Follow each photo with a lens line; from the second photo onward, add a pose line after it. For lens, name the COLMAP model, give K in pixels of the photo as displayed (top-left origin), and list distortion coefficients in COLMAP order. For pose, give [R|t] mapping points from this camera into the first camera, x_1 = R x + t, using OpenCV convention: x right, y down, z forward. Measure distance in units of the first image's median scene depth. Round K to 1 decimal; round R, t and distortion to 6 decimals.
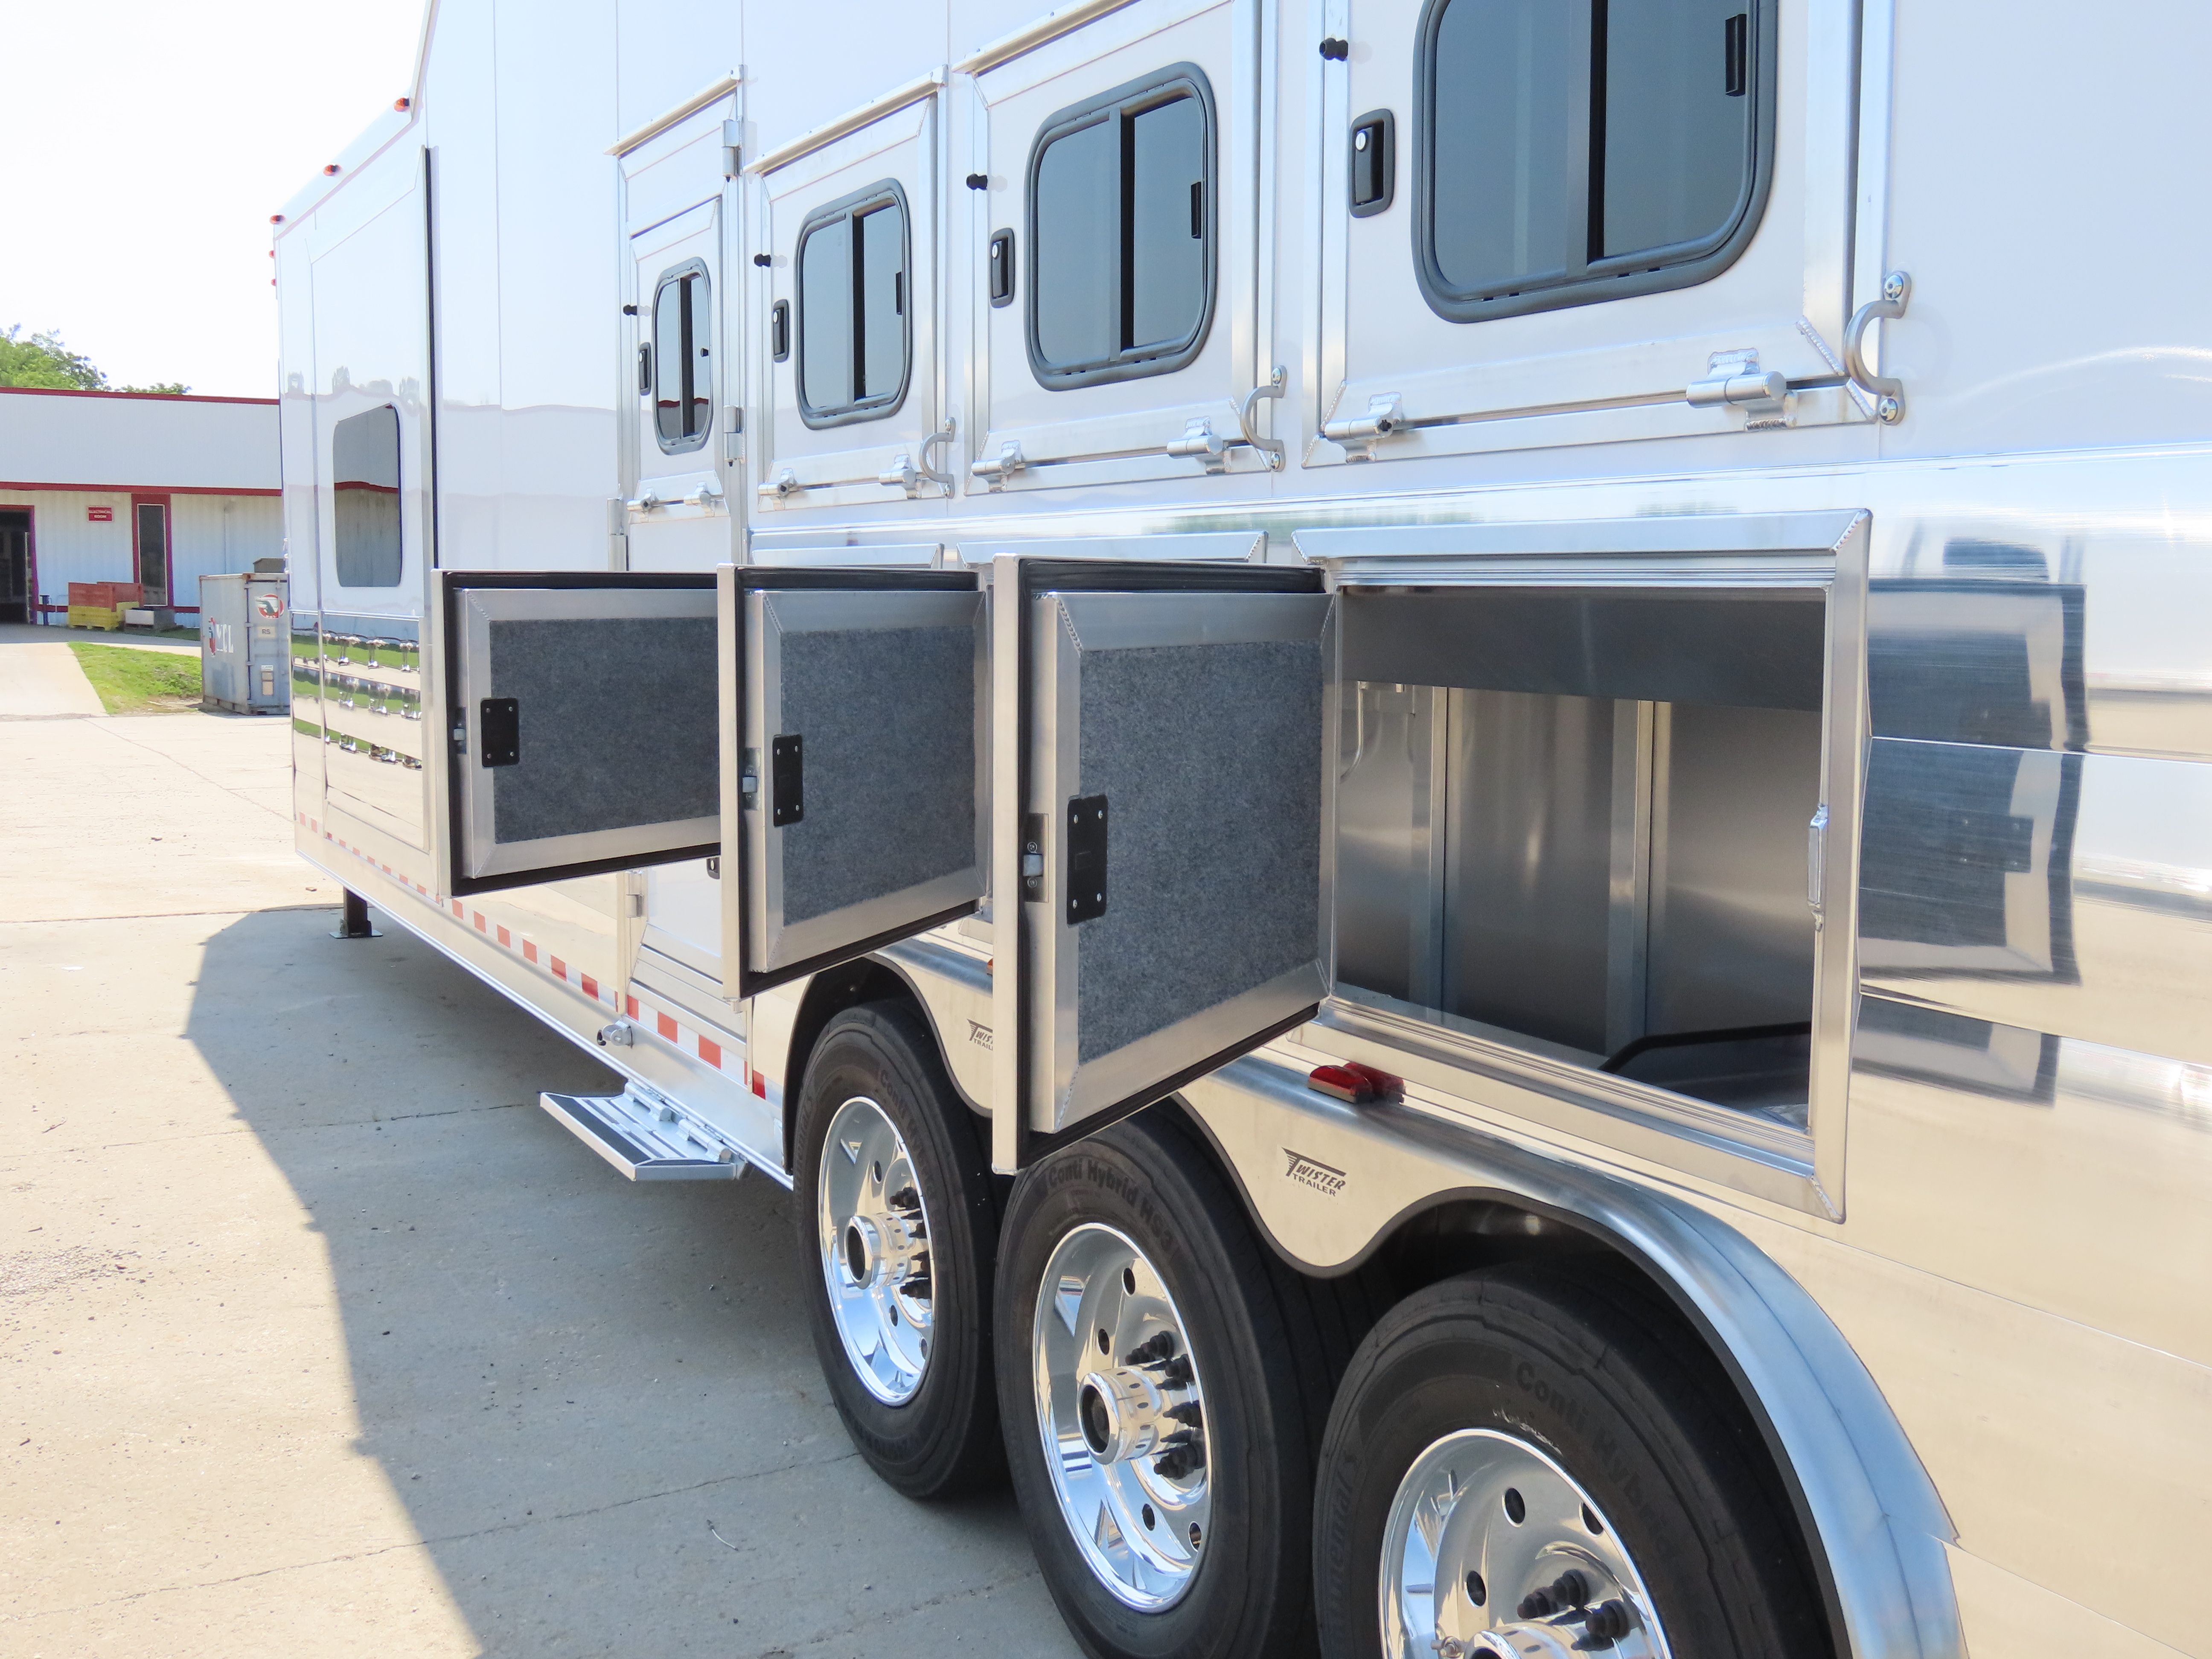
lens RADIAL K [[2291.1, 0, 1105.6], [0, 2291.1, 825.7], [0, 0, 1]] dist [-0.000261, 0.000000]
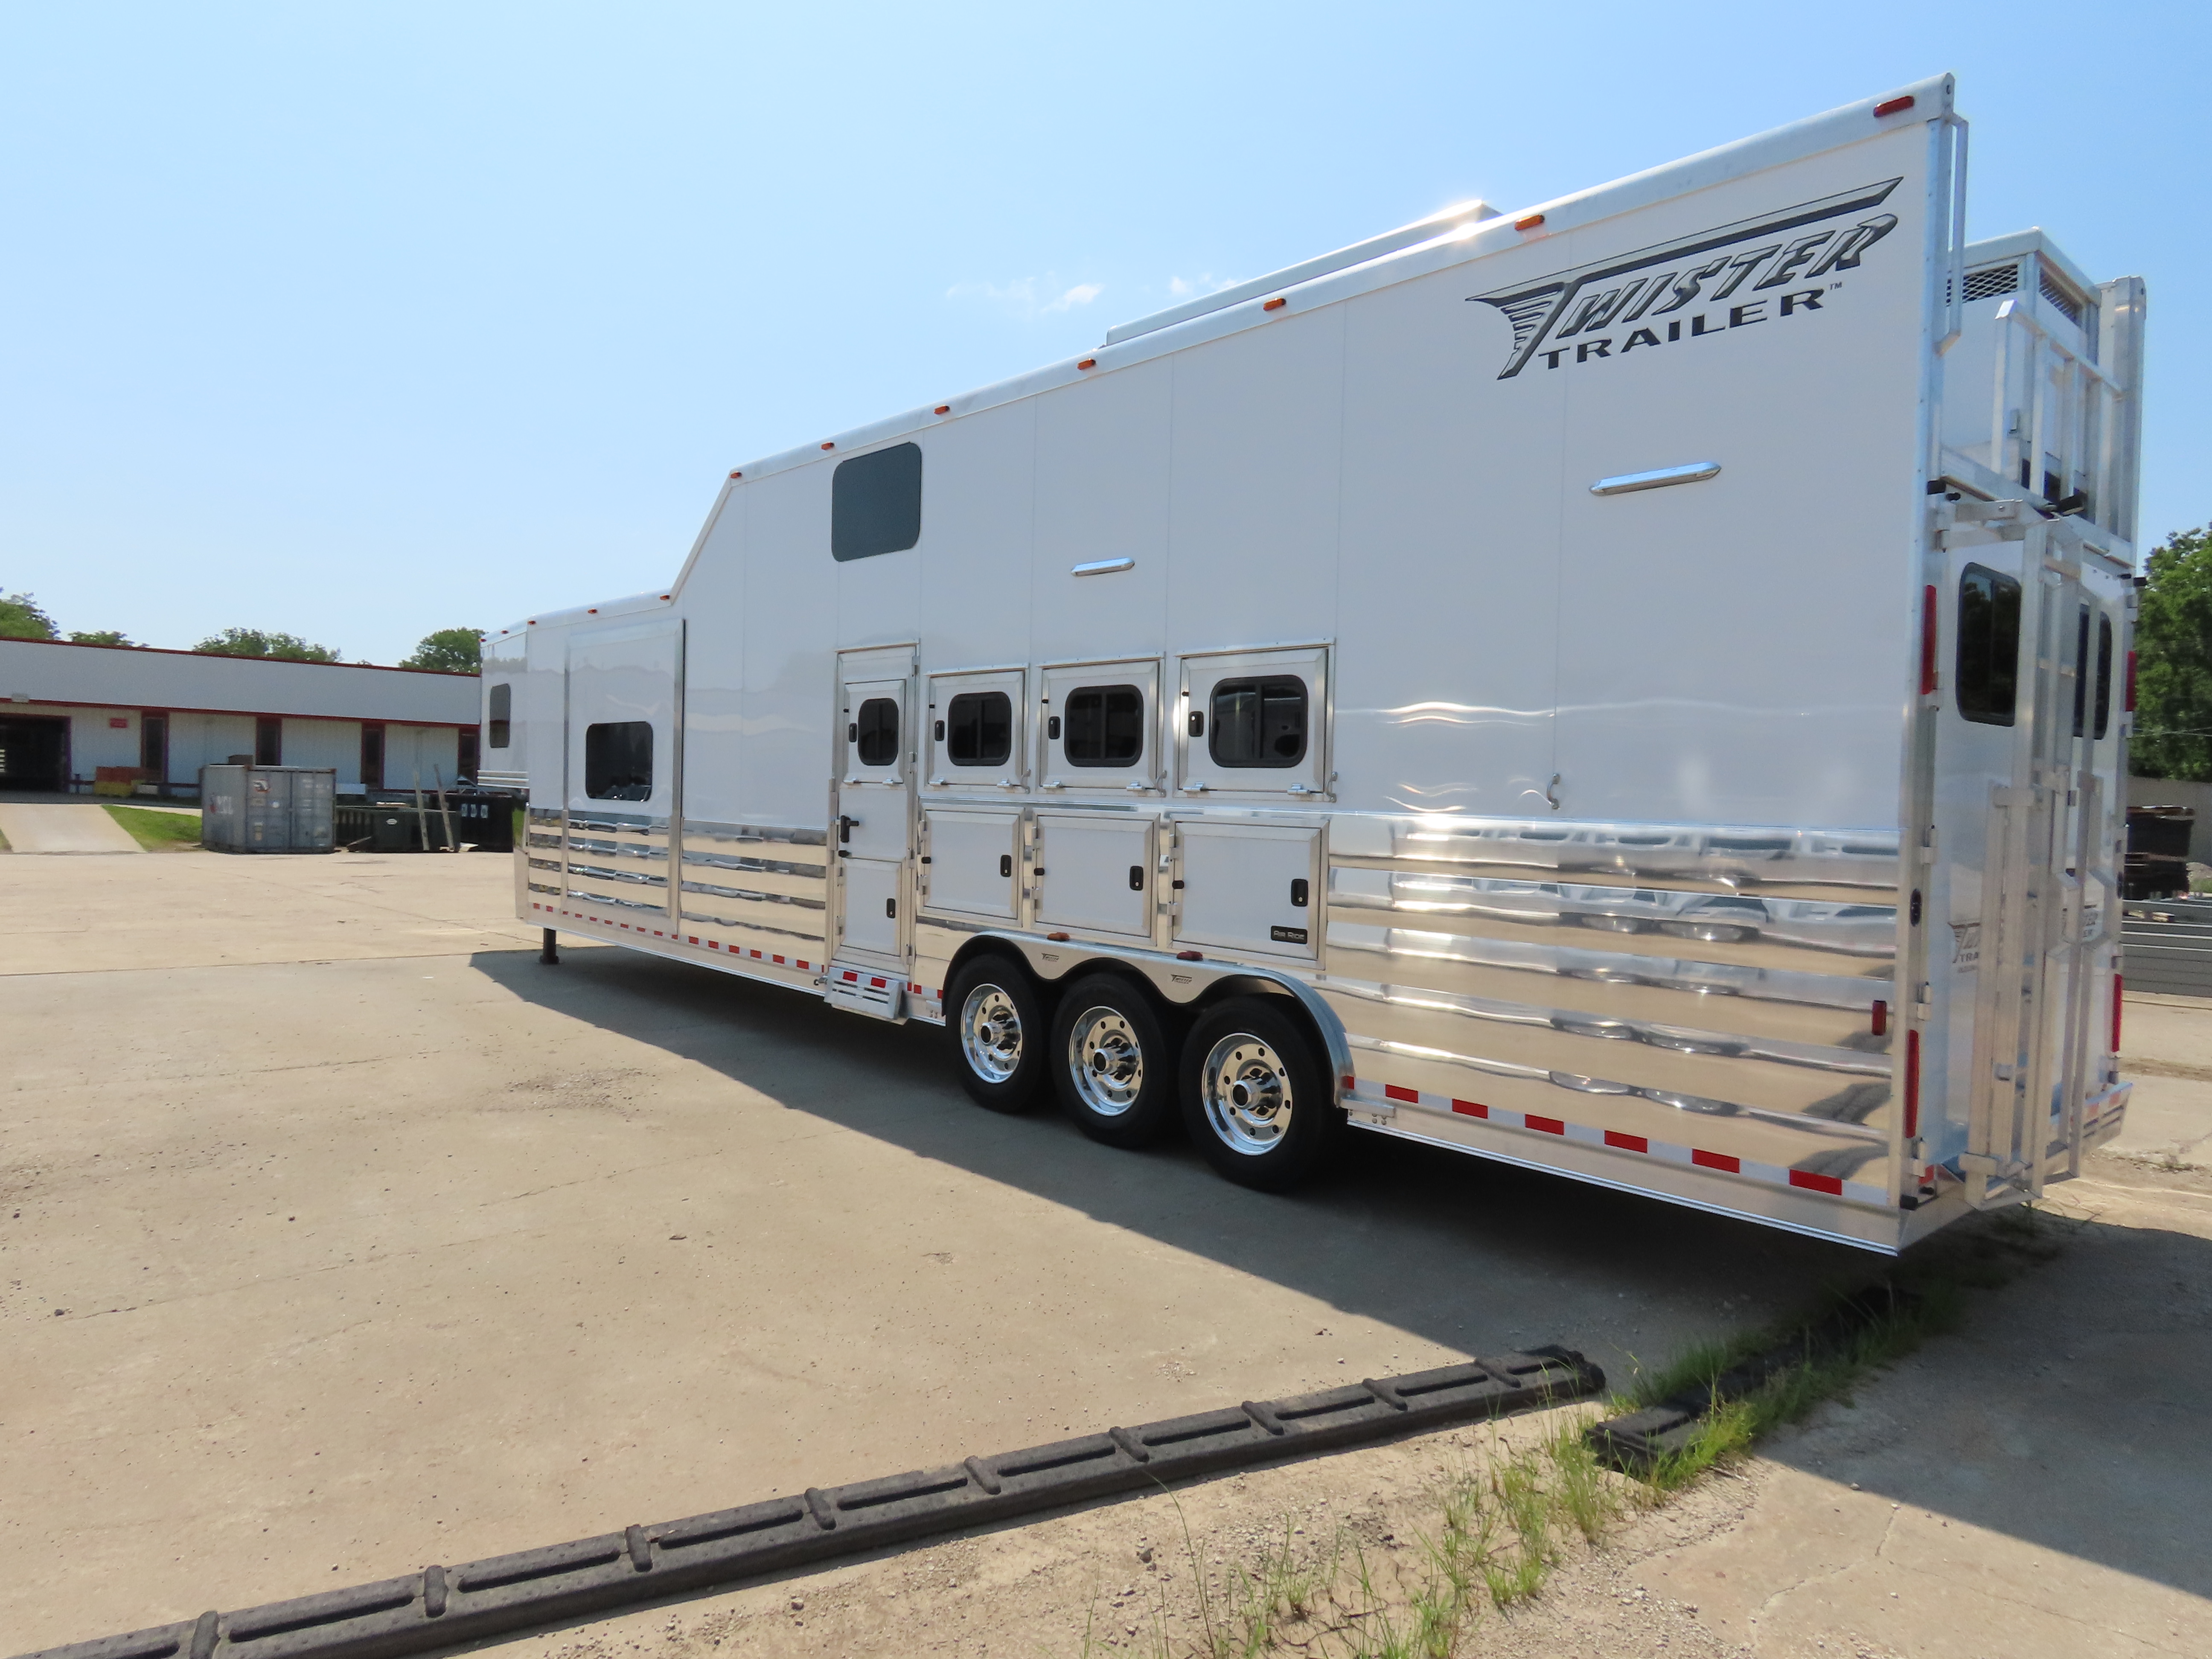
lens RADIAL K [[1382.3, 0, 1082.6], [0, 1382.3, 834.9], [0, 0, 1]] dist [-0.009213, 0.000743]
pose [[0.966640, 0.013106, 0.255804, -0.048096], [0.003577, 0.997902, -0.064643, 0.004083], [-0.256115, 0.063401, 0.964565, -0.087946]]
